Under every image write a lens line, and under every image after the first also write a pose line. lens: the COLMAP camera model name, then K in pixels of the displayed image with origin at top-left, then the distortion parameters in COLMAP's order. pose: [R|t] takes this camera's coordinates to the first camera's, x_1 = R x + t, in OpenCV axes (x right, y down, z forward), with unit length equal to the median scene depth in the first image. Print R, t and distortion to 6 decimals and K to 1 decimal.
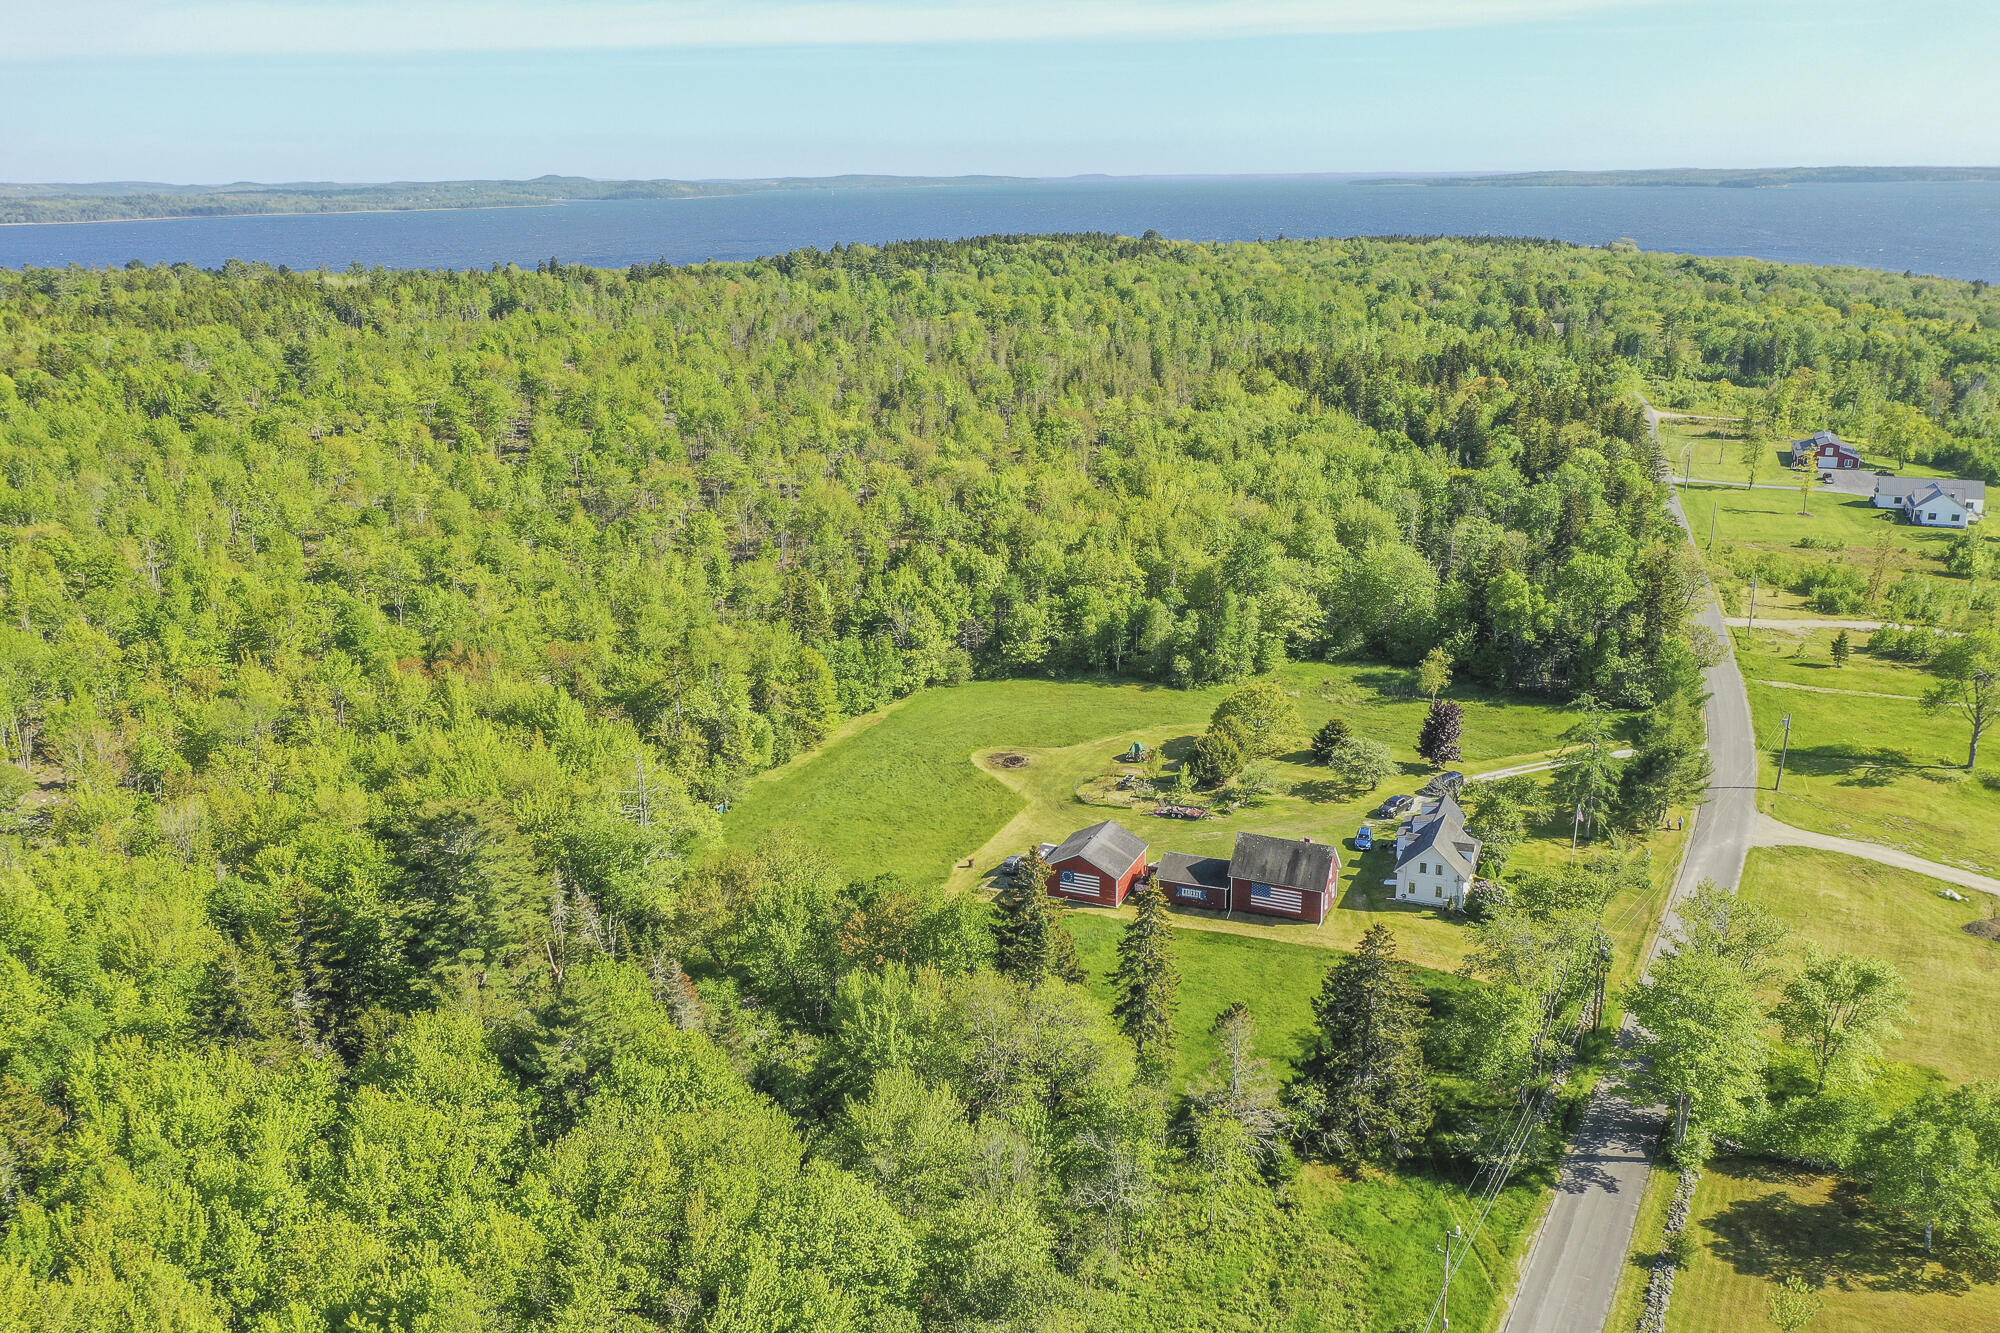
lens RADIAL K [[1634.5, 0, 989.5], [0, 1634.5, 661.6], [0, 0, 1]] dist [0.010325, -0.007051]
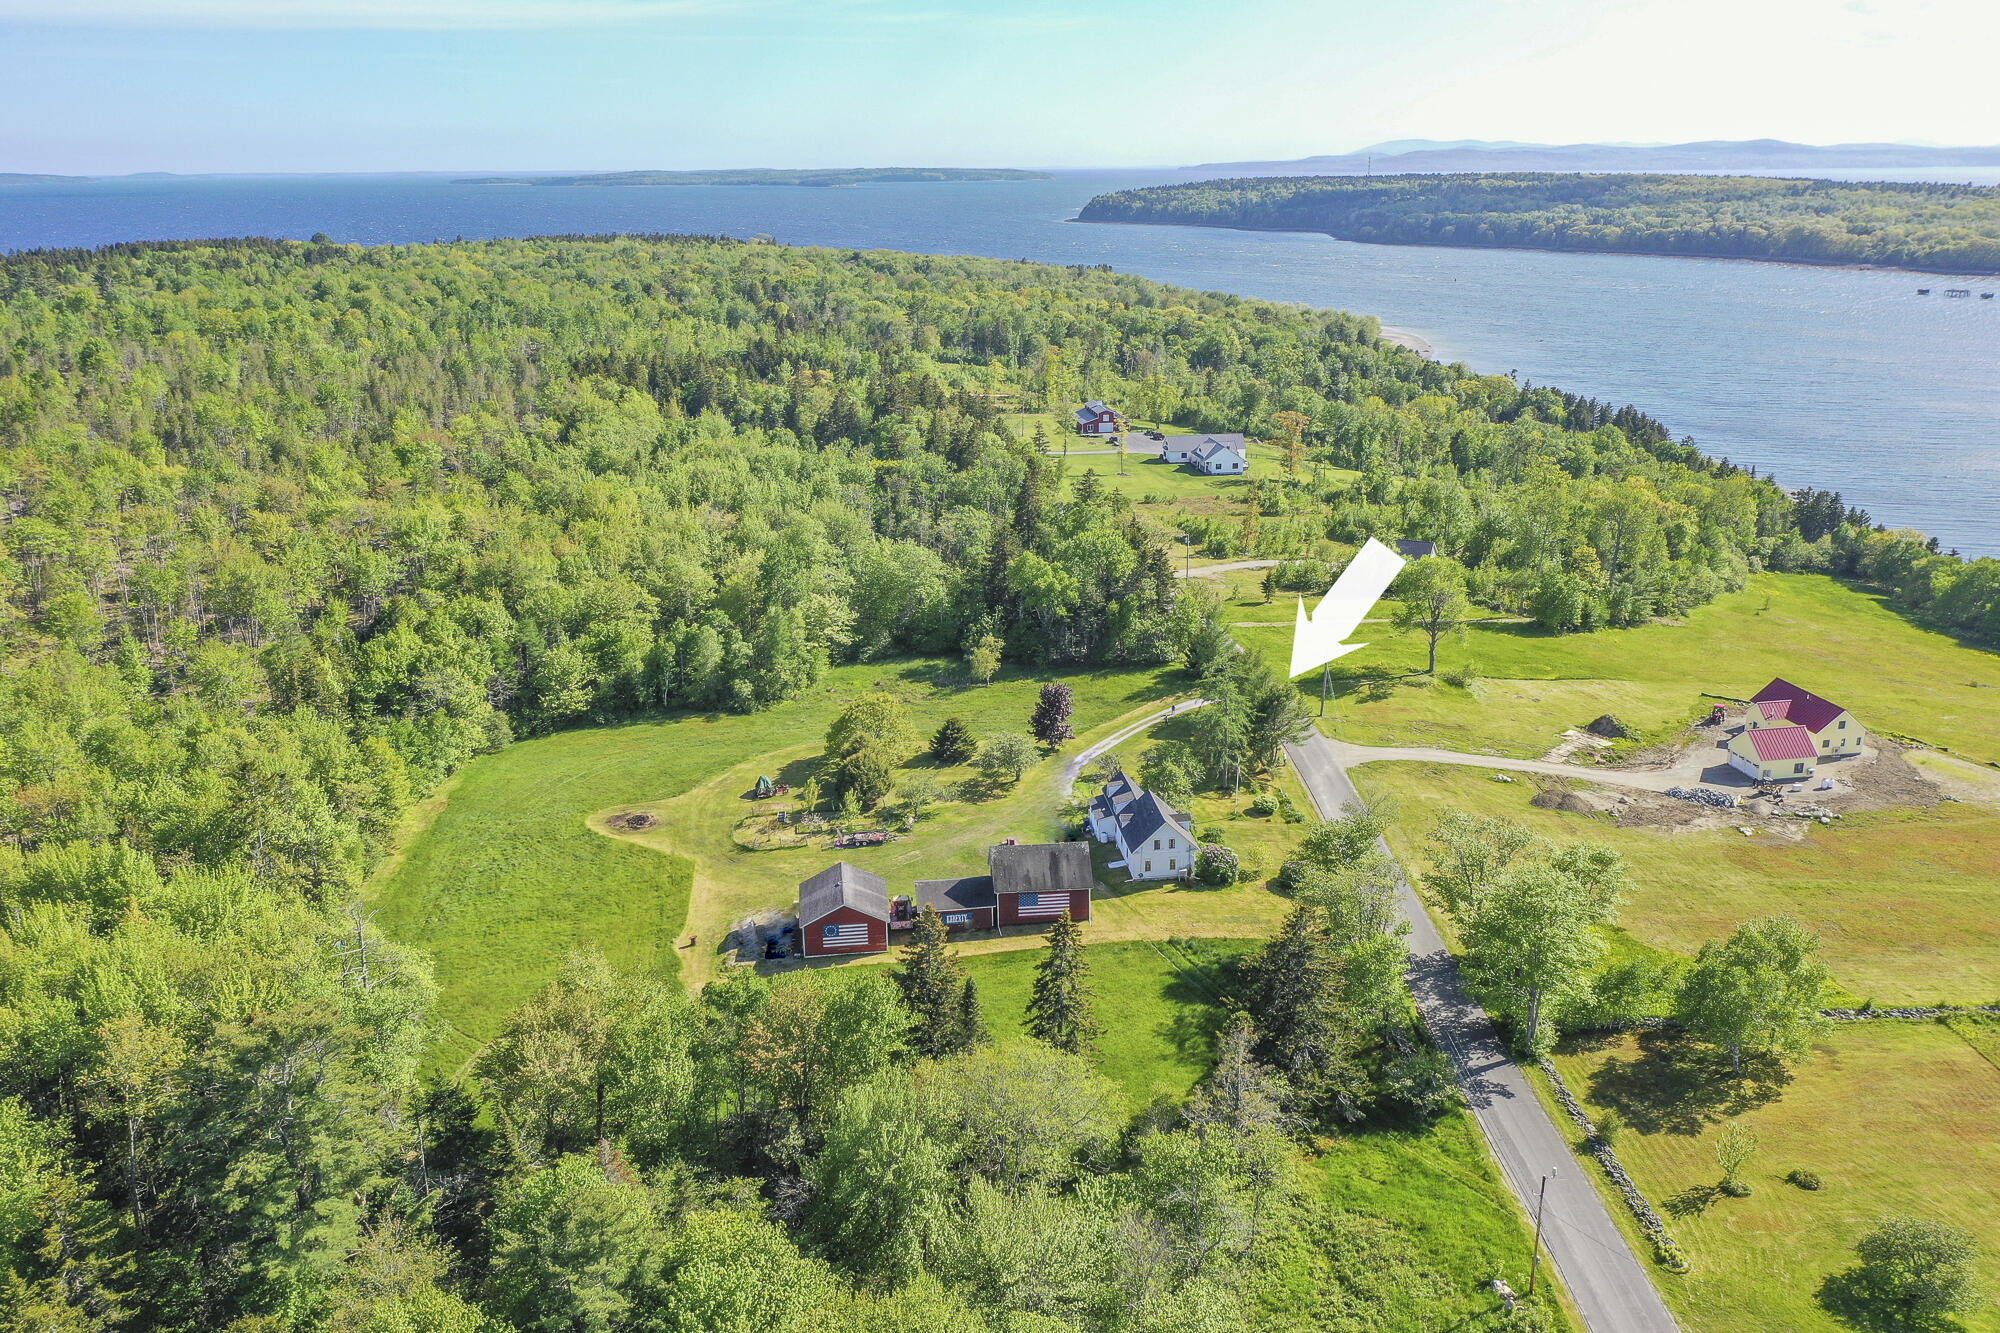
lens RADIAL K [[1605.6, 0, 1000.0], [0, 1605.6, 666.5], [0, 0, 1]] dist [0.010782, -0.008489]
pose [[0.864949, -0.147428, 0.479717, -0.214314], [0.143596, 0.988617, 0.044915, -0.033446], [-0.480878, 0.030036, 0.876273, 0.111457]]
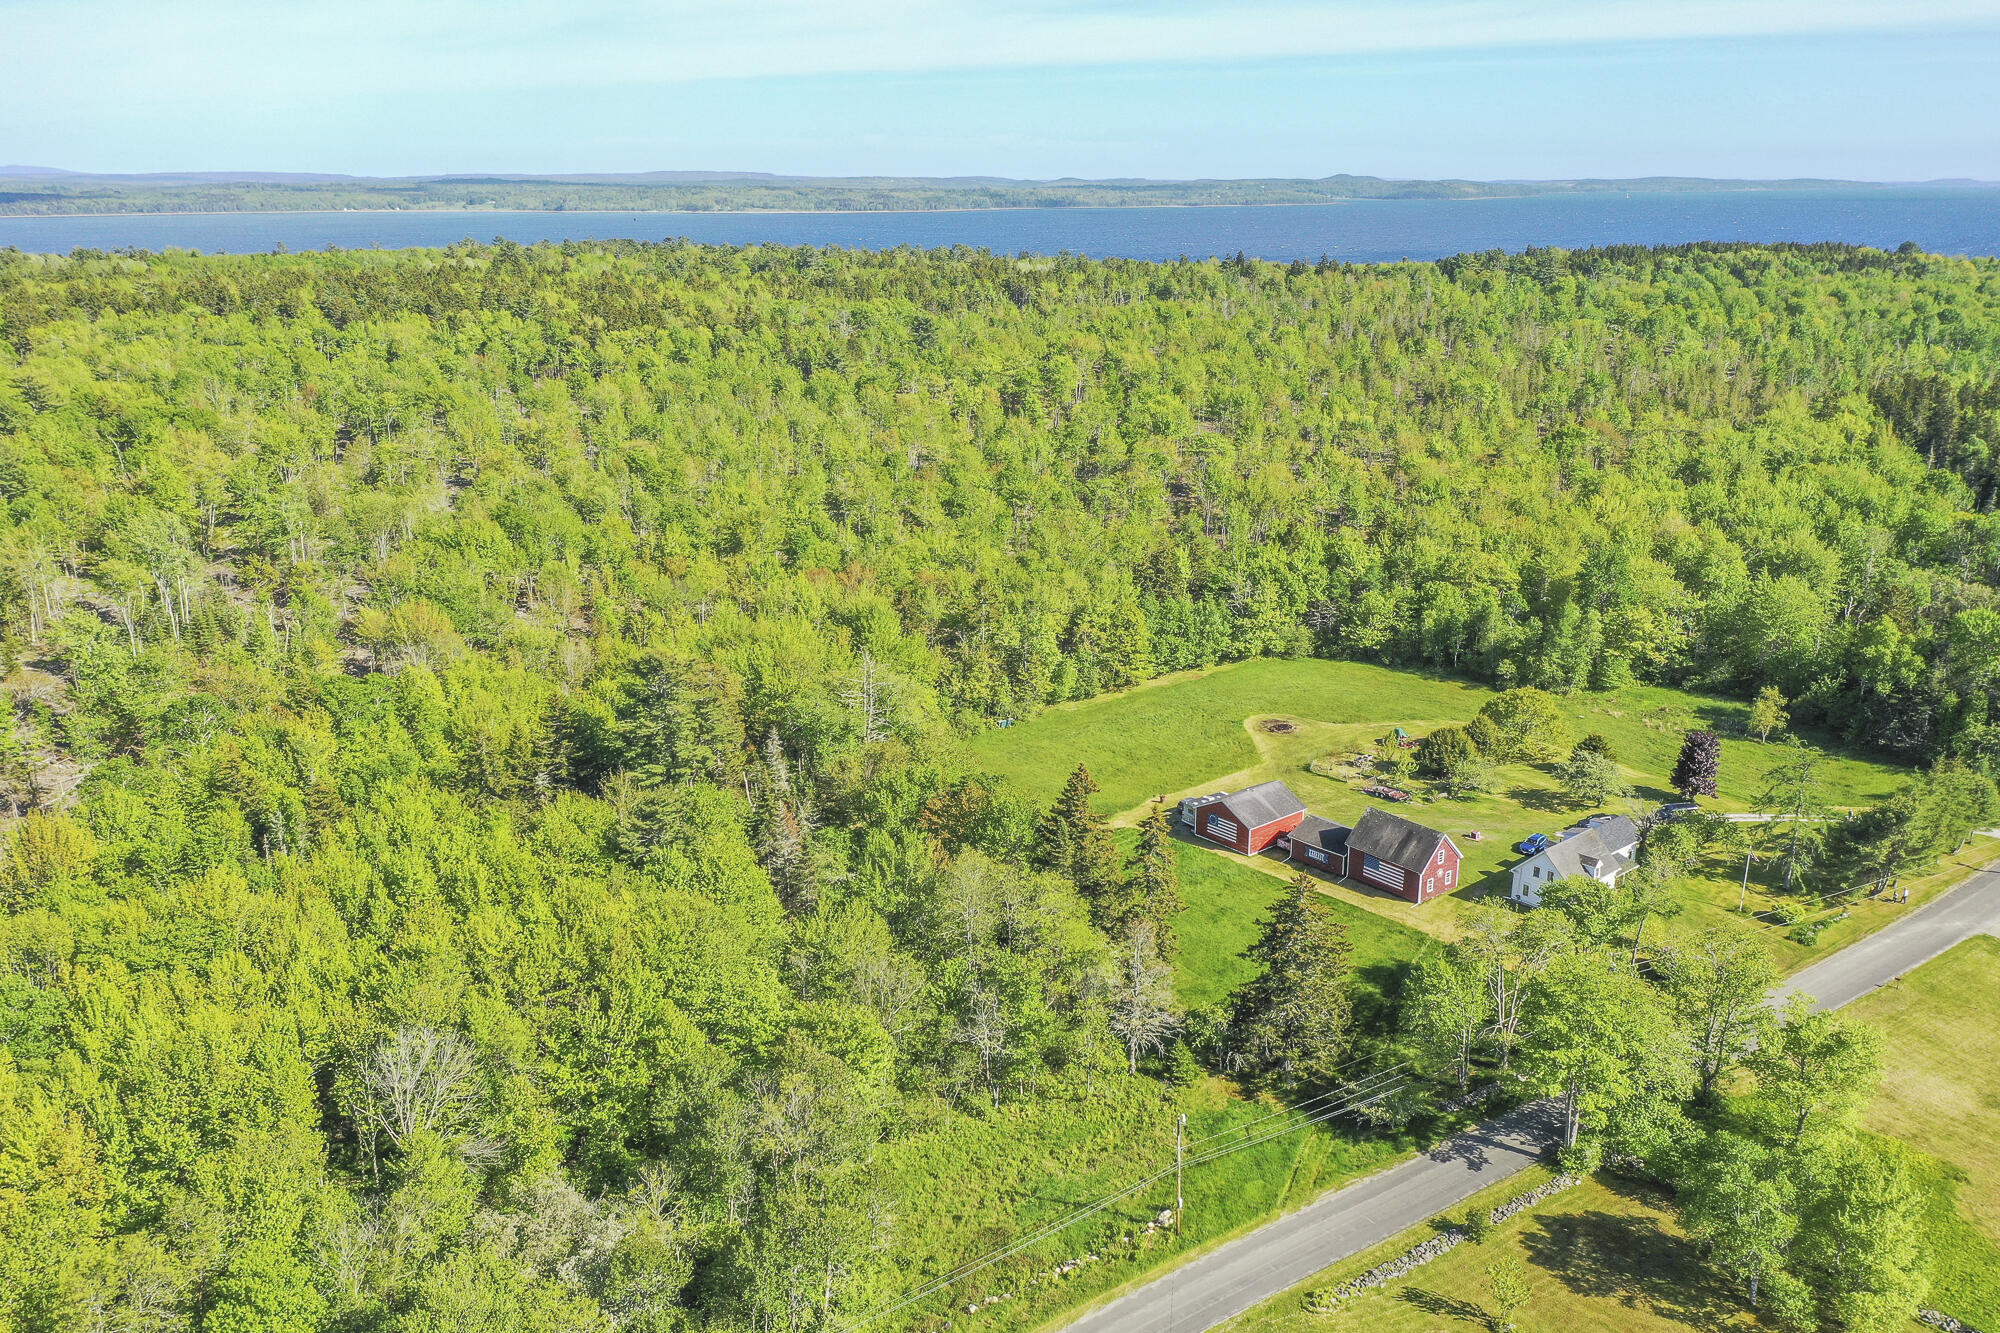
lens RADIAL K [[1605.6, 0, 1000.0], [0, 1605.6, 666.5], [0, 0, 1]] dist [0.010782, -0.008489]
pose [[0.898185, 0.140092, -0.416699, 0.265766], [-0.136775, 0.989874, 0.037974, 0.006123], [0.417799, 0.022887, 0.908251, -0.030206]]
